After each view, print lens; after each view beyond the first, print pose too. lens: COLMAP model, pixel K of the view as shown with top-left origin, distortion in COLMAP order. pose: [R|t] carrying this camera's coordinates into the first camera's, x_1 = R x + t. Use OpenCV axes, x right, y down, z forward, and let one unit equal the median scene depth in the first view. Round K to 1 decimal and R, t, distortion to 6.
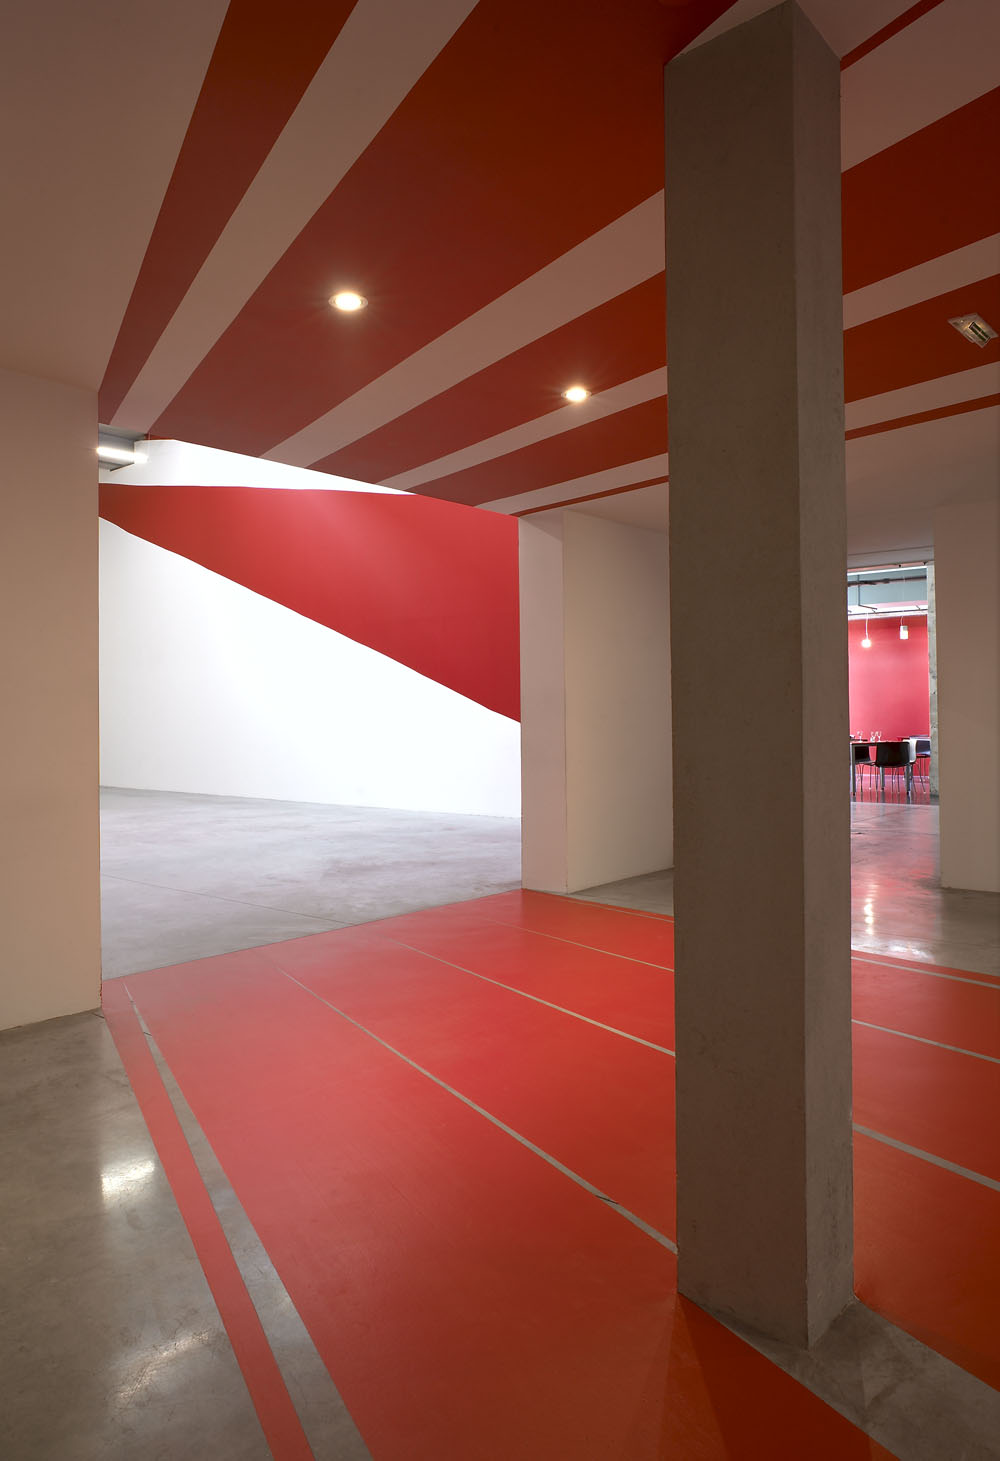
lens RADIAL K [[1009.2, 0, 500.0], [0, 1009.2, 730.5], [0, 0, 1]] dist [0.001059, 0.000014]
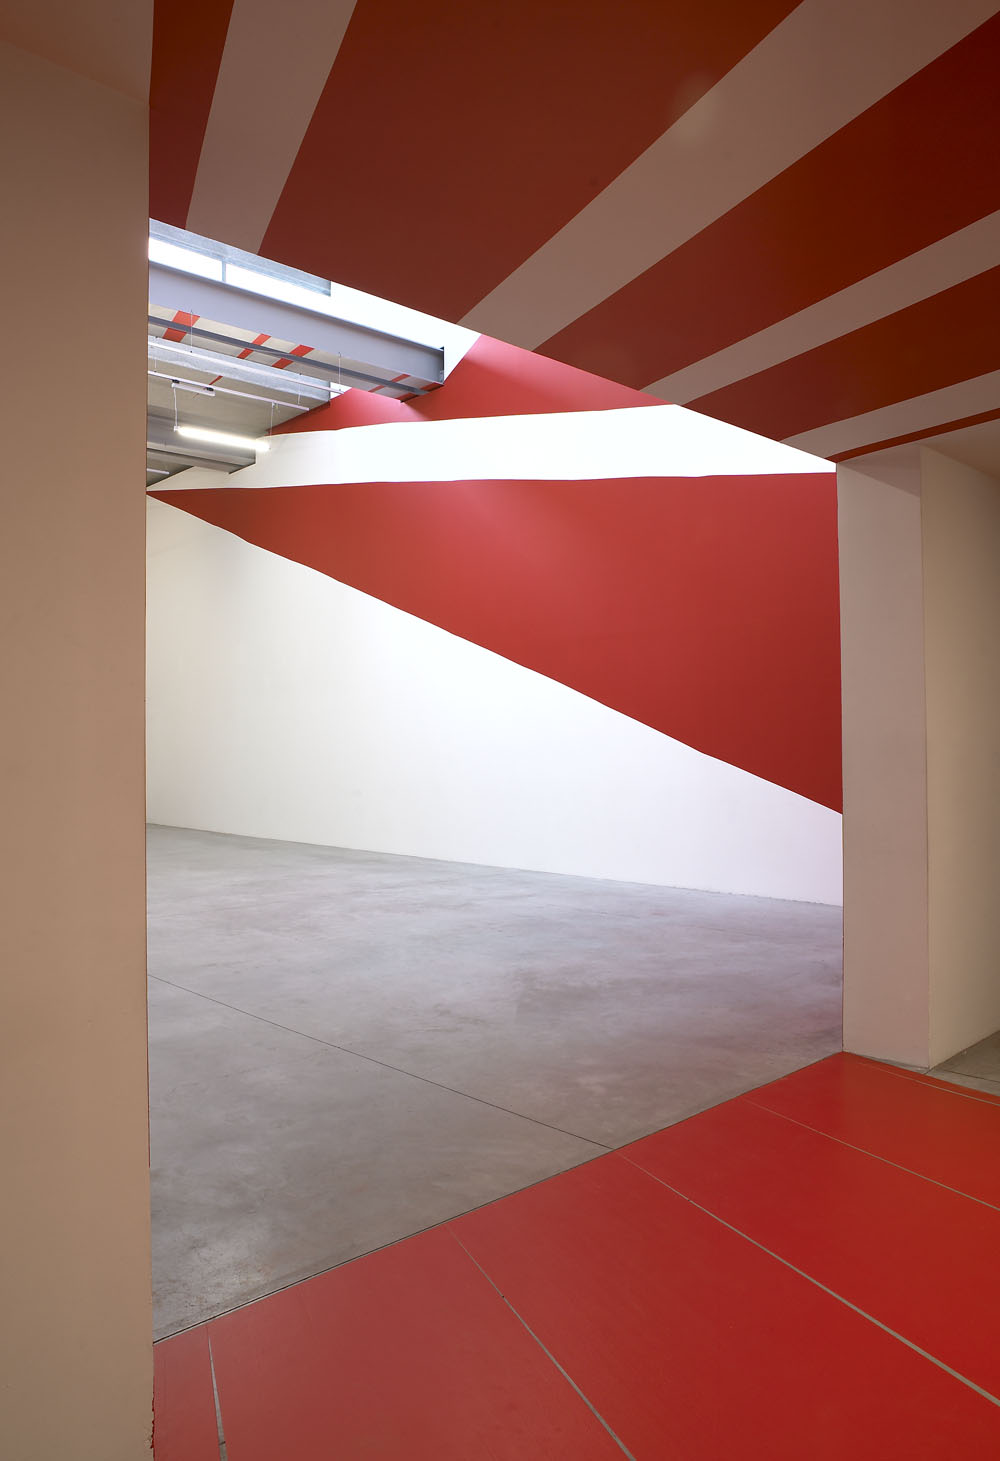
lens RADIAL K [[1015.8, 0, 529.1], [0, 1015.8, 732.7], [0, 0, 1]] dist [0.004857, 0.000185]
pose [[0.996119, -0.003930, -0.087928, -0.083875], [0.001803, 0.999704, -0.024250, -0.019304], [0.087997, 0.023997, 0.995832, 0.248920]]
